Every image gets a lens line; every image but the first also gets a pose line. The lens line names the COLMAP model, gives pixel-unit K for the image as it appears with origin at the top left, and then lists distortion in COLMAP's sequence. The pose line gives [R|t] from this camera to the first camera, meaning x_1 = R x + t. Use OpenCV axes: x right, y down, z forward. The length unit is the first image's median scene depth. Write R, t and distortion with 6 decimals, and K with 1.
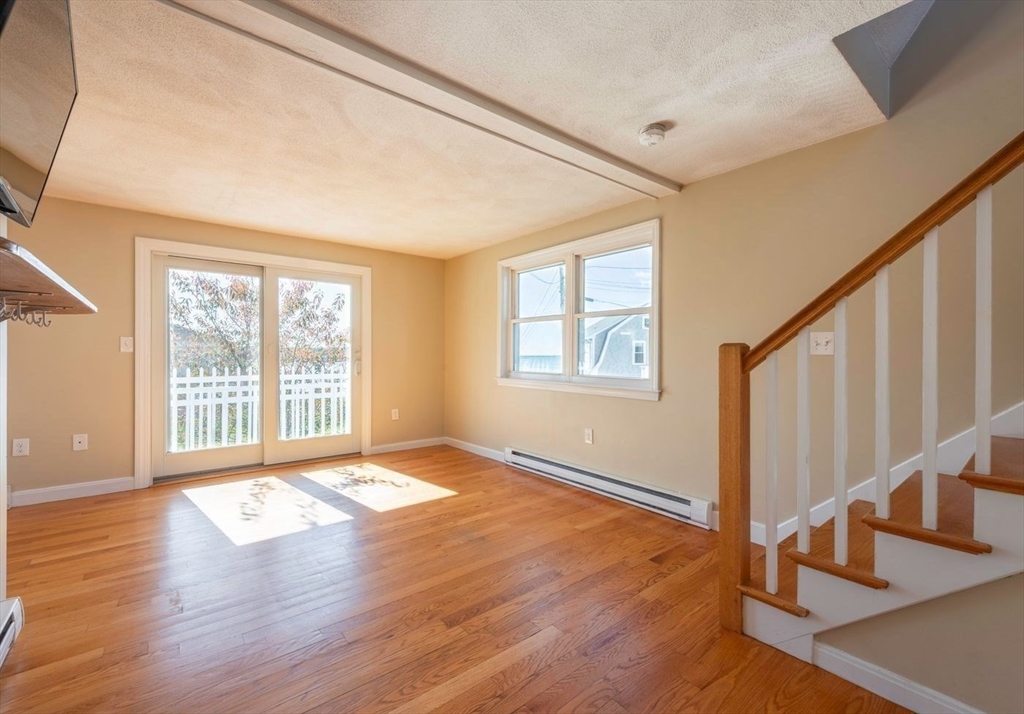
lens RADIAL K [[431.3, 0, 521.6], [0, 431.3, 351.7], [0, 0, 1]] dist [-0.013834, -0.000356]
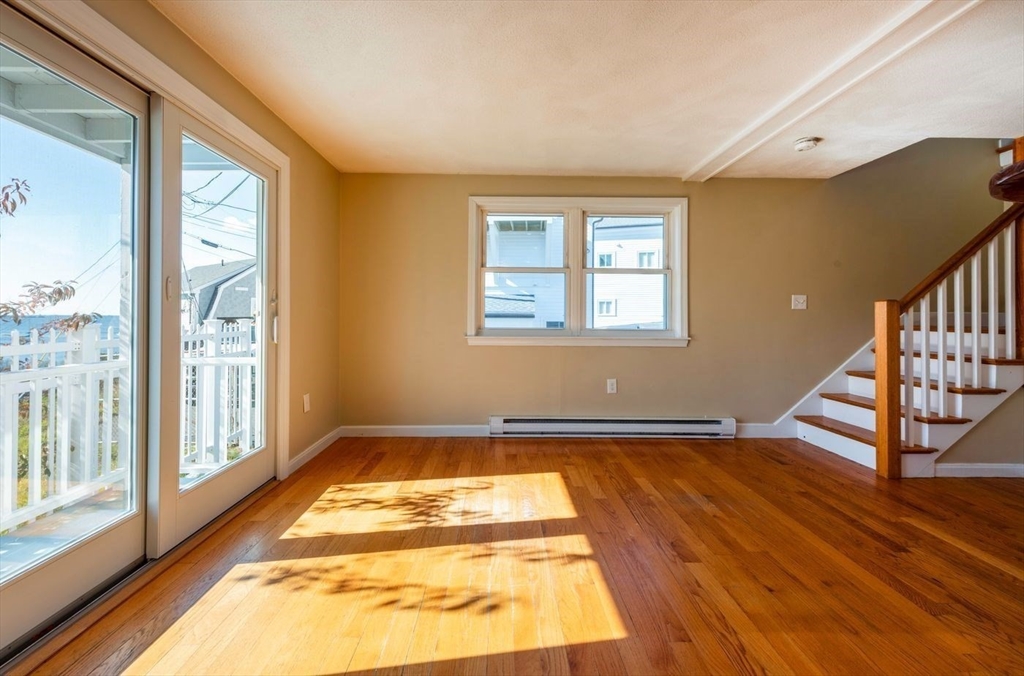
lens RADIAL K [[443.9, 0, 506.5], [0, 443.9, 312.7], [0, 0, 1]] dist [0.017346, 0.000662]
pose [[0.638392, 0.005939, 0.769688, -0.781590], [-0.006338, 0.999977, -0.002459, 0.019305], [-0.769685, -0.003309, 0.638415, 0.467287]]
